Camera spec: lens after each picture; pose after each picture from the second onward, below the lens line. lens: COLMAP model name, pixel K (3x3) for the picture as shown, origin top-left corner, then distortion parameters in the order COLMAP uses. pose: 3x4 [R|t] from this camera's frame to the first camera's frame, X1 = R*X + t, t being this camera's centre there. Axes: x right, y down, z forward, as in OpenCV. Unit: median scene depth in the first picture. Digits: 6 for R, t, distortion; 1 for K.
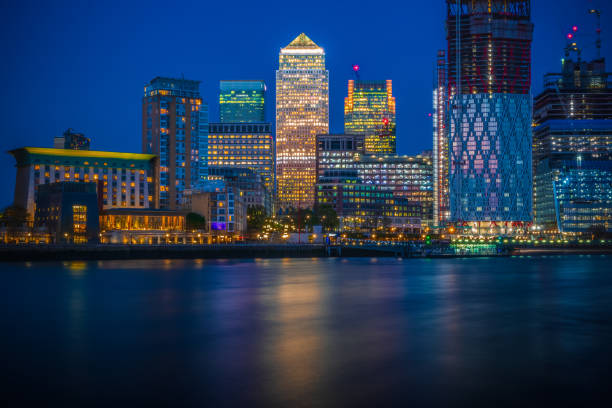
lens RADIAL K [[3095.2, 0, 316.5], [0, 3095.2, 201.9], [0, 0, 1]] dist [2.664596, 0.000000]
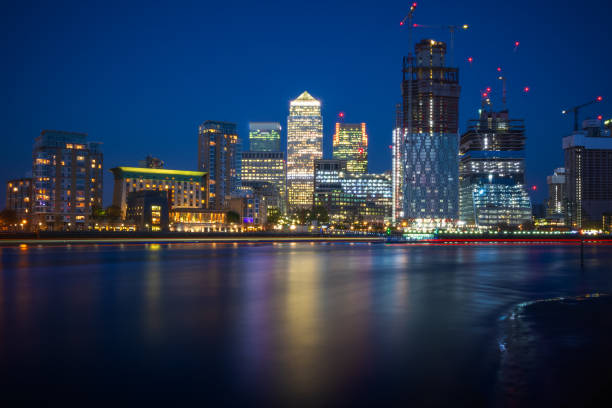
lens RADIAL K [[3095.2, 0, 298.8], [0, 3095.2, 229.3], [0, 0, 1]] dist [2.664596, 0.000000]
pose [[0.999965, 0.007563, -0.003695, -0.001658], [-0.007553, 0.999967, 0.002878, 0.007538], [0.003717, -0.002850, 0.999989, -0.485780]]
